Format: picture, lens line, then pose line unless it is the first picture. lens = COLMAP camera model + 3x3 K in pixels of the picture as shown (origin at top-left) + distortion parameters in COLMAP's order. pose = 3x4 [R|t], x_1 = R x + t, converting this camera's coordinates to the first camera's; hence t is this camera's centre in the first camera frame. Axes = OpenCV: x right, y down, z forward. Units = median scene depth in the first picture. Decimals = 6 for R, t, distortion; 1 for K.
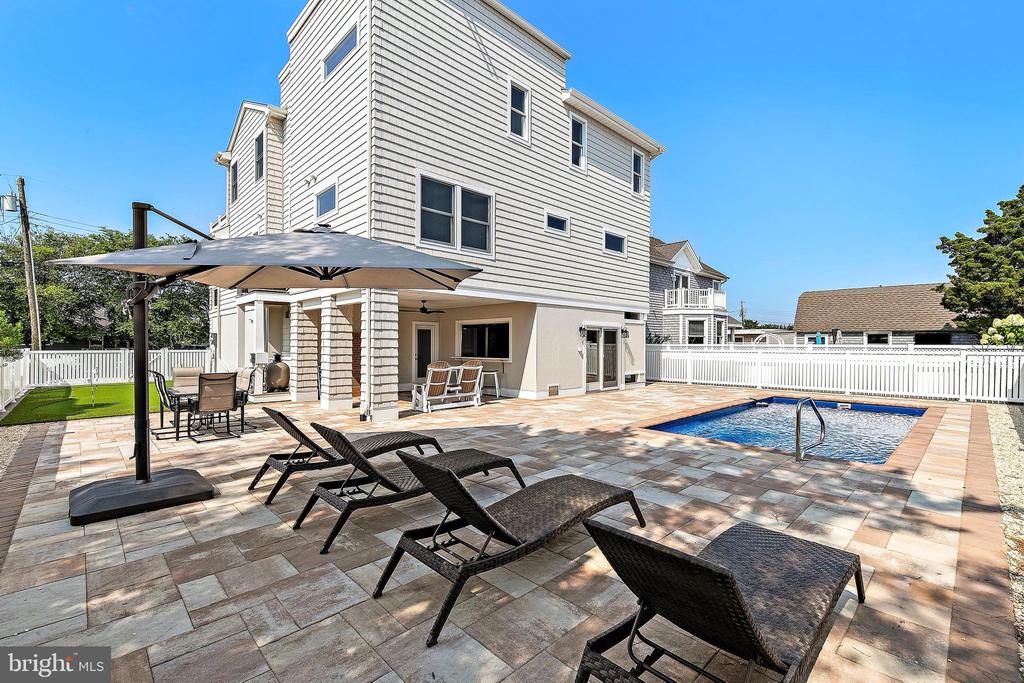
lens RADIAL K [[455.0, 0, 529.2], [0, 455.0, 345.9], [0, 0, 1]] dist [0.002377, 0.000191]
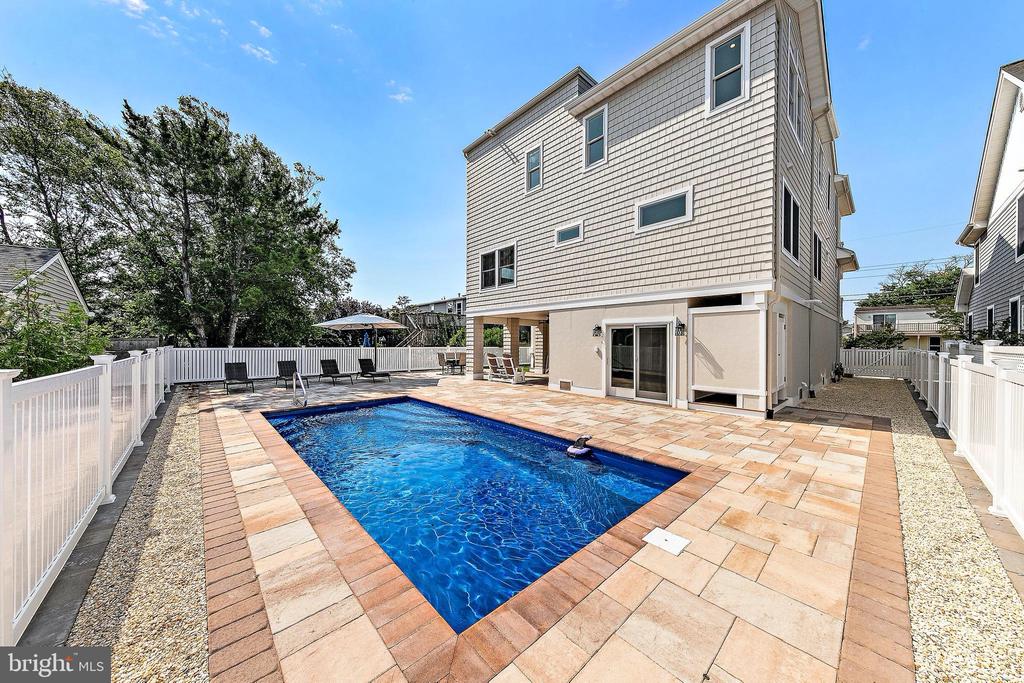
lens RADIAL K [[339.5, 0, 517.5], [0, 339.5, 345.4], [0, 0, 1]] dist [0.000598, -0.000020]
pose [[-0.041086, 0.001997, -0.999154, 0.826437], [-0.009451, 0.999952, 0.002387, -0.001454], [0.999111, 0.009541, -0.041065, 0.848473]]
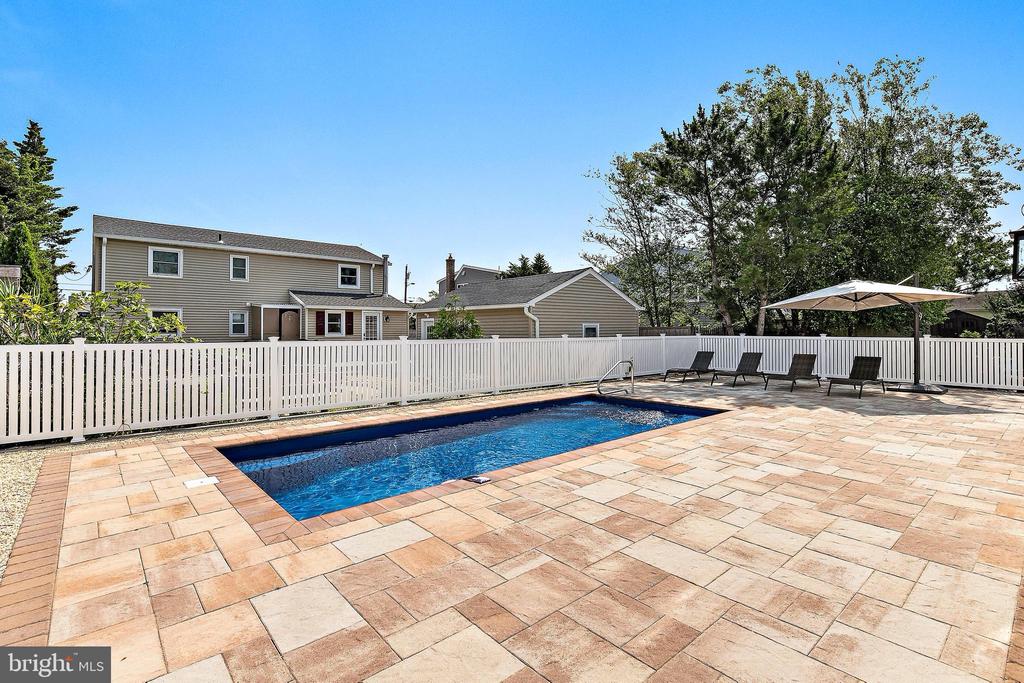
lens RADIAL K [[476.1, 0, 512.9], [0, 476.1, 327.0], [0, 0, 1]] dist [0.001377, 0.000368]
pose [[-0.997838, 0.001015, 0.065715, 0.398181], [0.000766, 0.999992, -0.003818, -0.004016], [-0.065719, -0.003760, -0.997831, 1.243730]]
